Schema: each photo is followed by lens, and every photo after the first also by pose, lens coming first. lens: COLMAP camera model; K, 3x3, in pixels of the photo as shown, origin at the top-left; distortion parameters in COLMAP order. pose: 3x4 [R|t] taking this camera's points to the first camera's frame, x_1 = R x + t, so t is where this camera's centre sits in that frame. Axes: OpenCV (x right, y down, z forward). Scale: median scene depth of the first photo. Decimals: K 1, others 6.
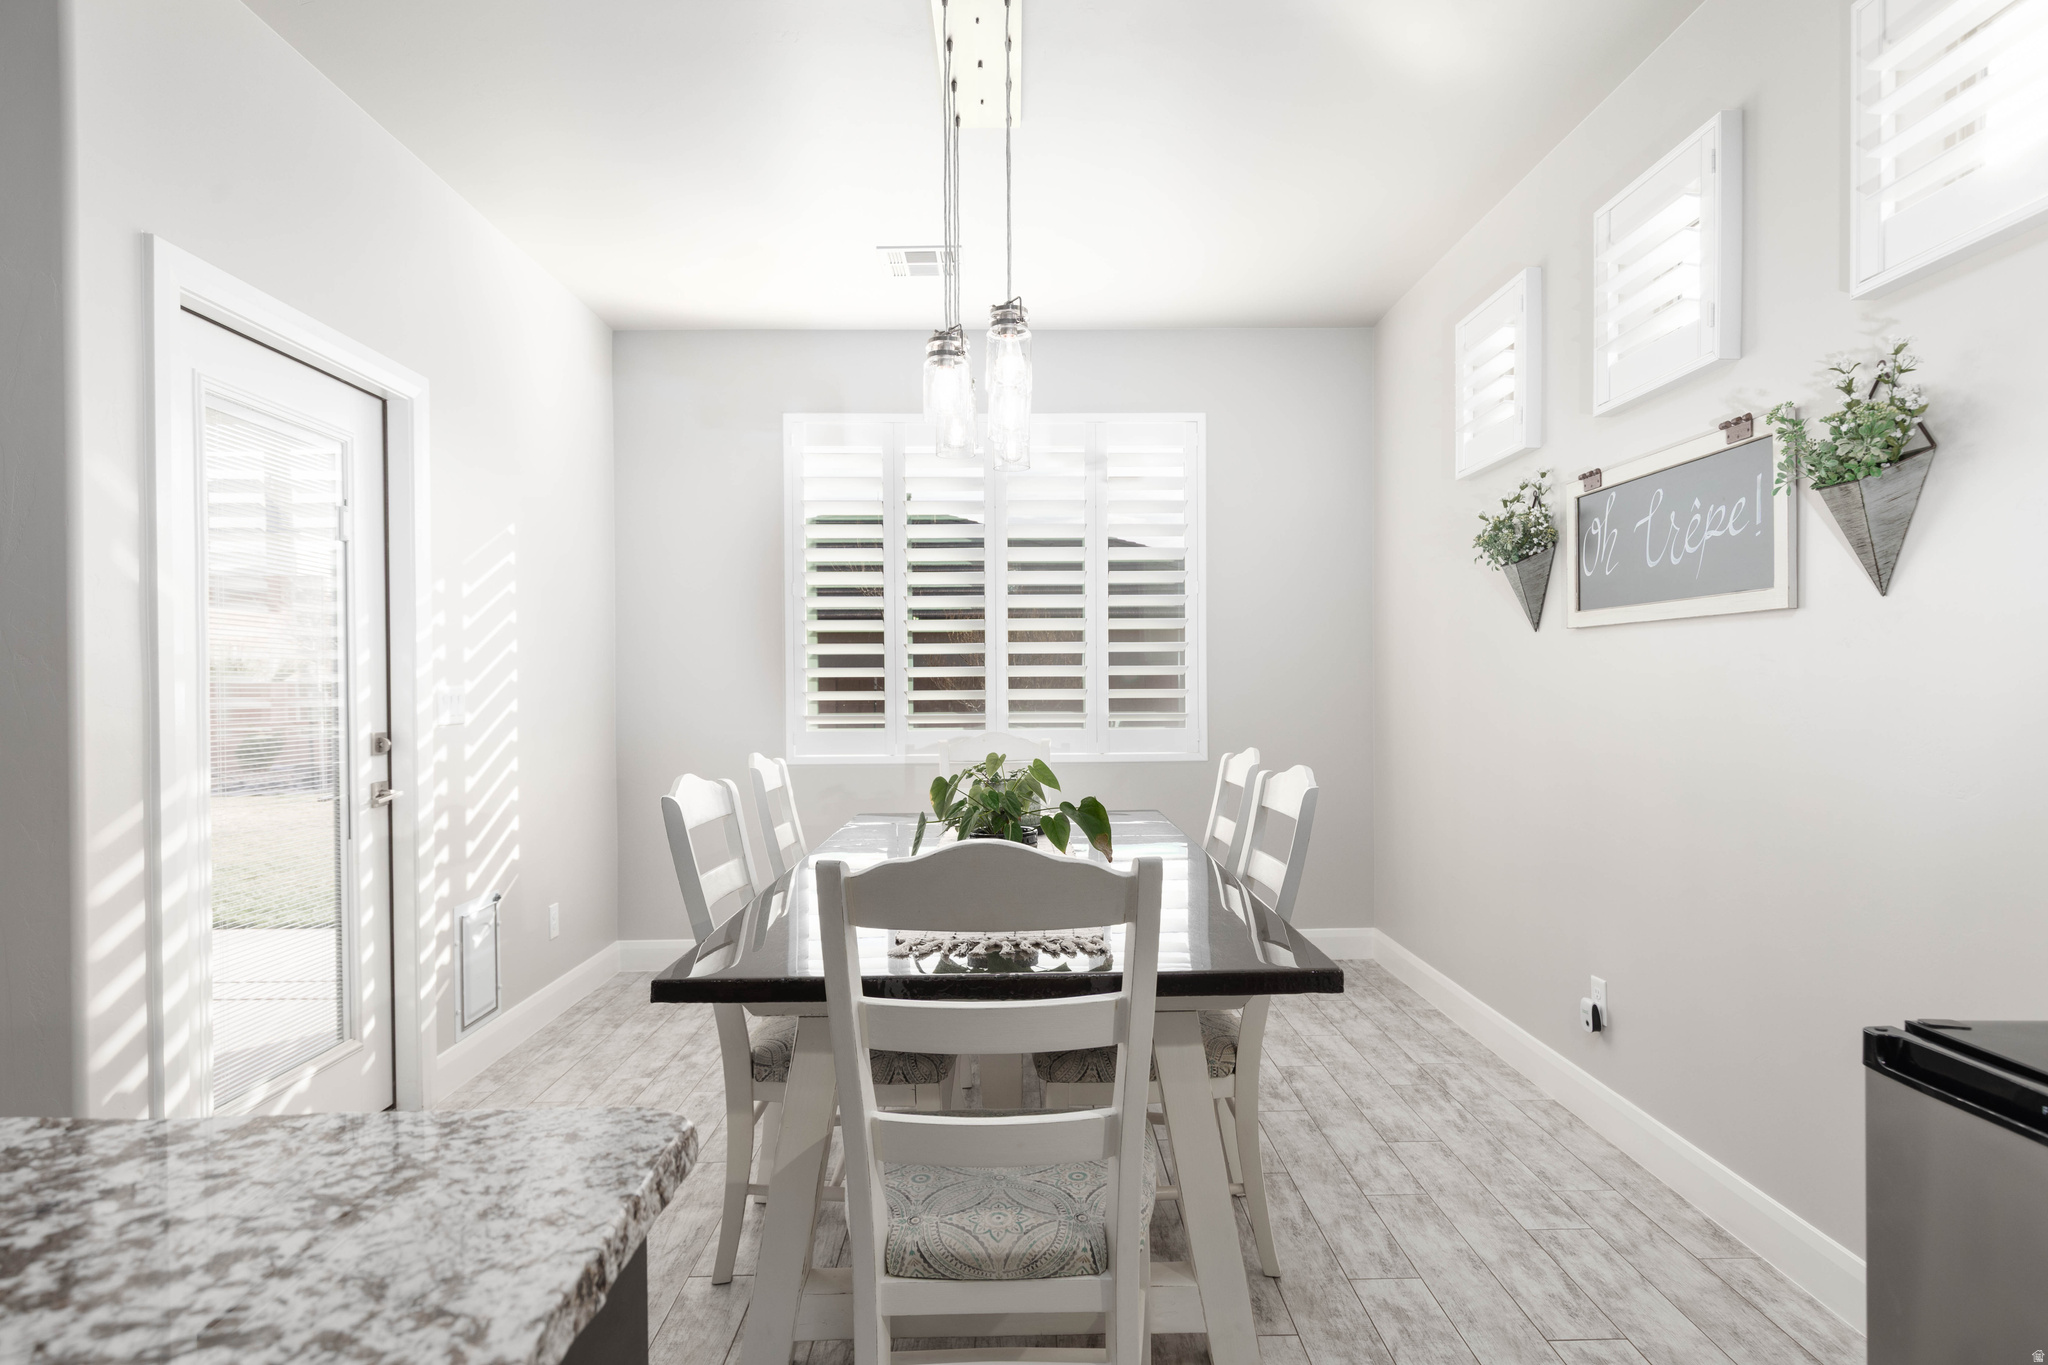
lens RADIAL K [[1045.7, 0, 1029.0], [0, 1045.7, 689.3], [0, 0, 1]] dist [-0.025415, -0.000888]
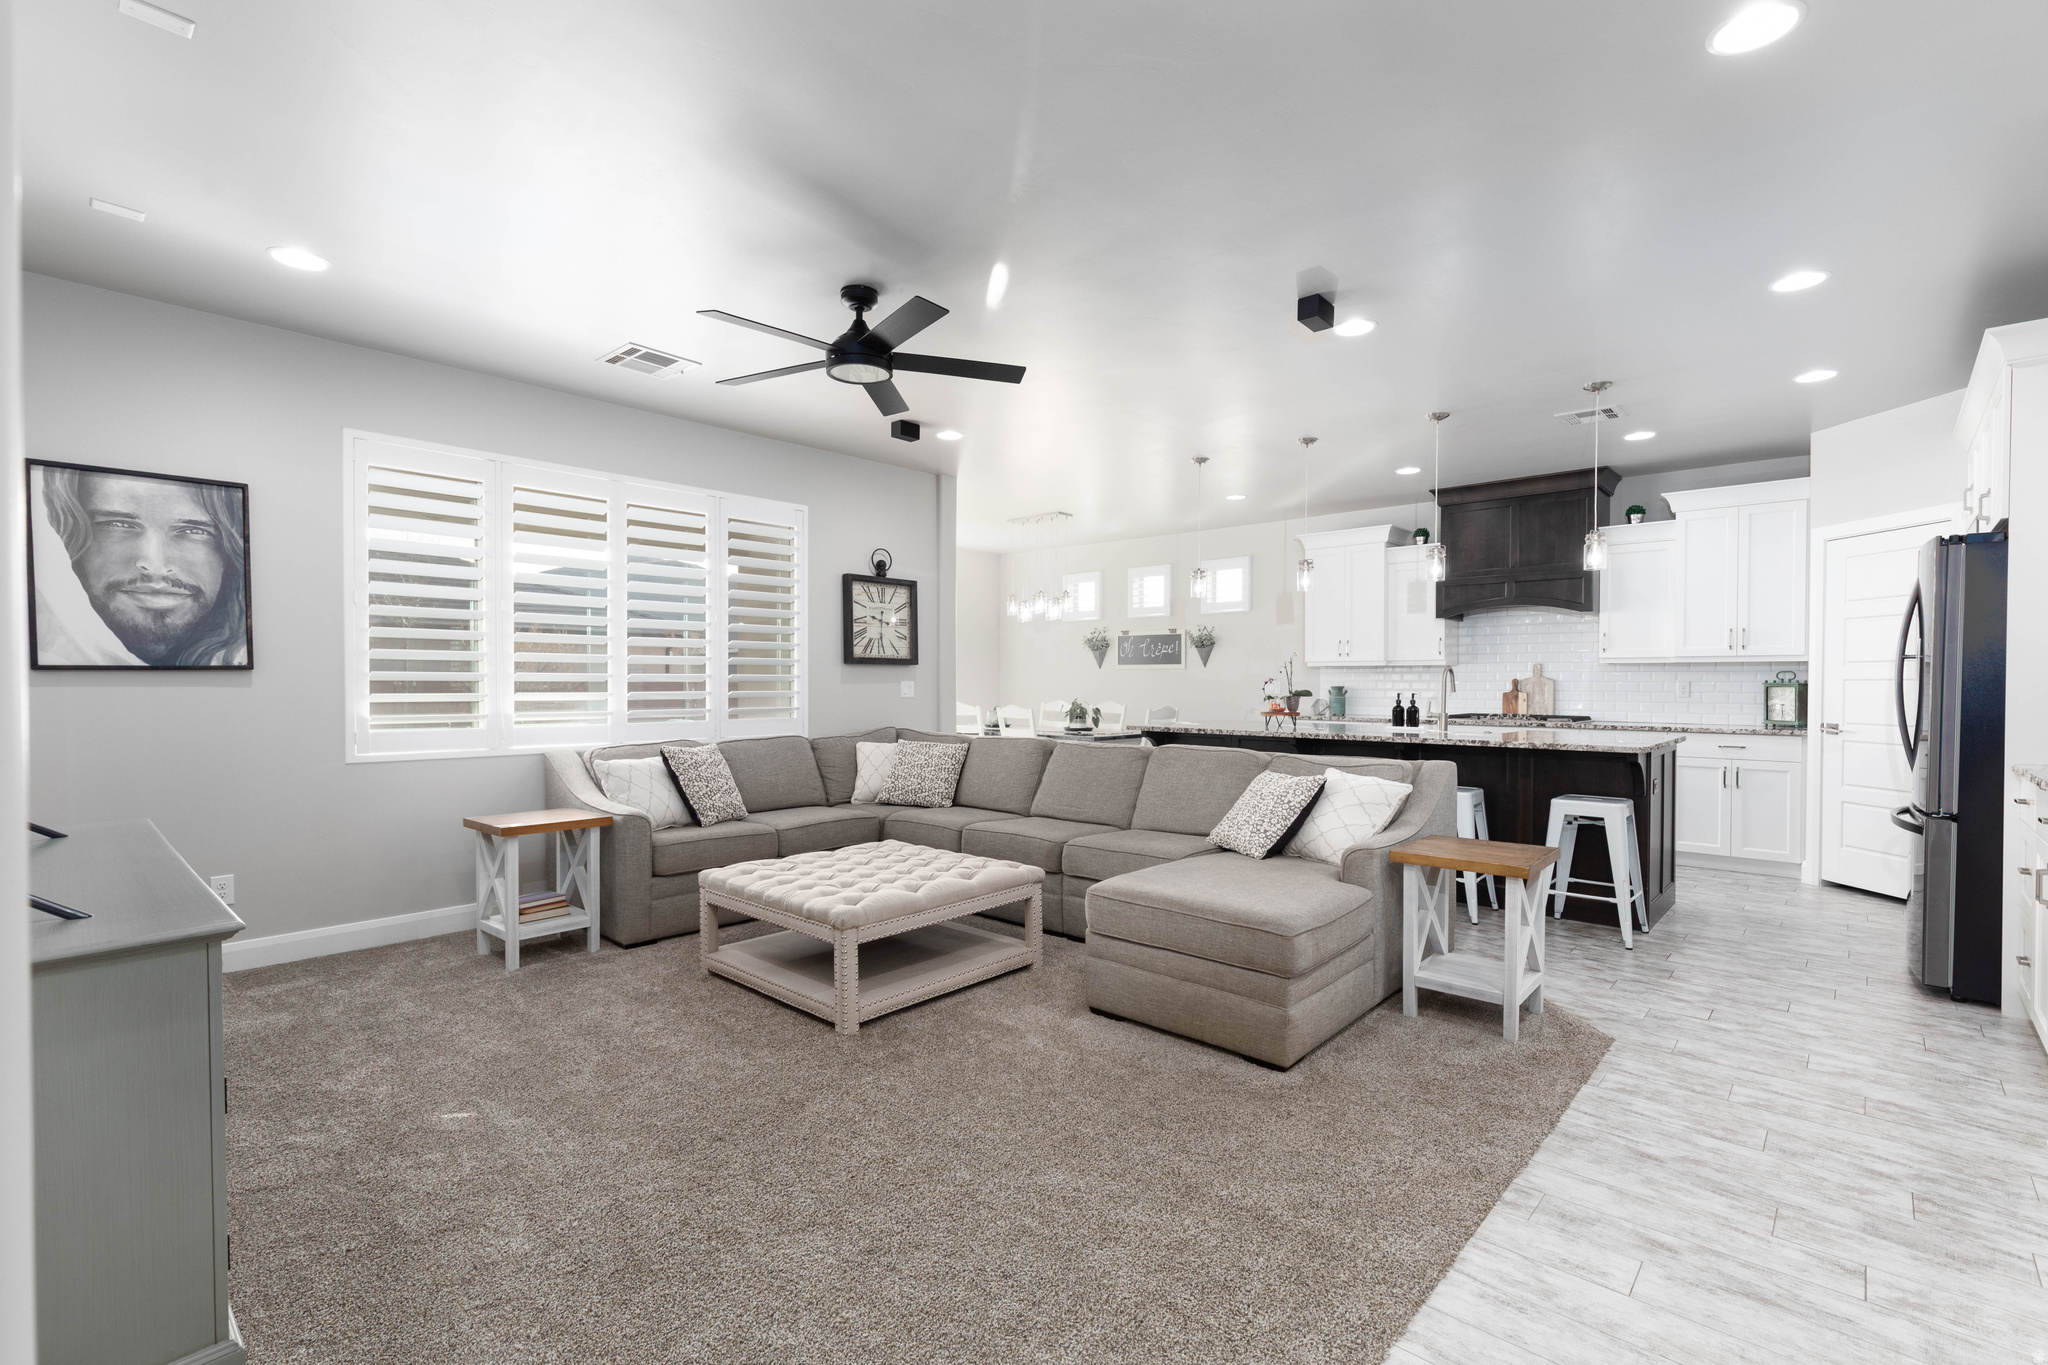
lens RADIAL K [[916.3, 0, 1039.6], [0, 916.3, 695.3], [0, 0, 1]] dist [0.006484, -0.001071]
pose [[0.668716, -0.016868, 0.743326, -2.765933], [0.010703, 0.999857, 0.013061, -0.017951], [-0.743441, -0.000779, 0.668801, -1.312165]]
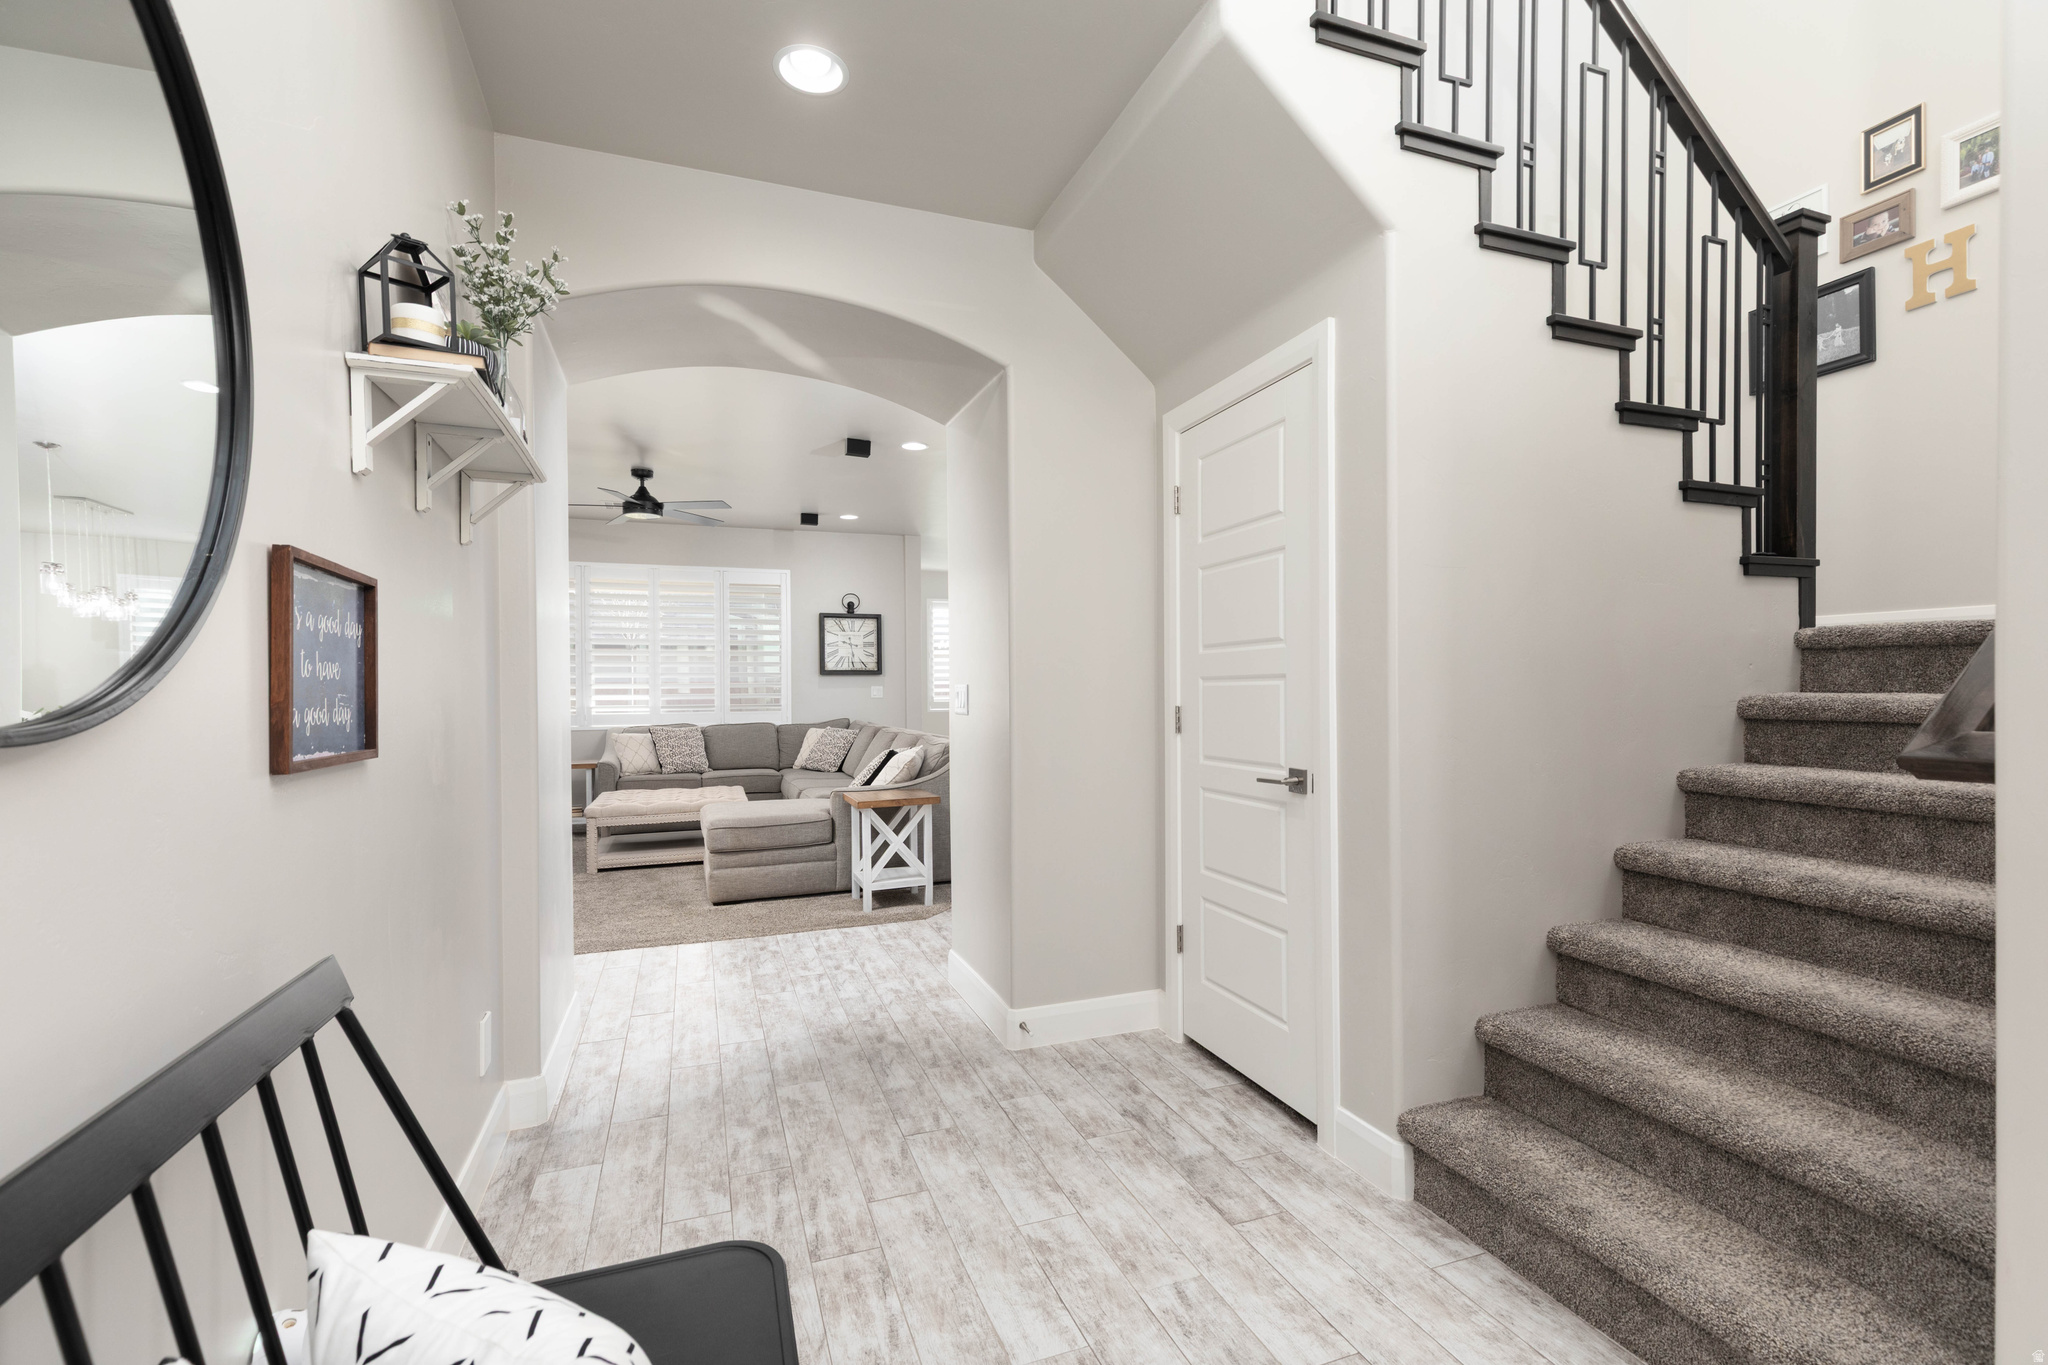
lens RADIAL K [[916.3, 0, 1040.0], [0, 916.3, 695.3], [0, 0, 1]] dist [0.006484, -0.001071]
pose [[0.932395, -0.018055, 0.360989, -1.709908], [0.017893, 0.999833, 0.003793, 0.007333], [-0.360997, 0.002922, 0.932562, -3.041373]]
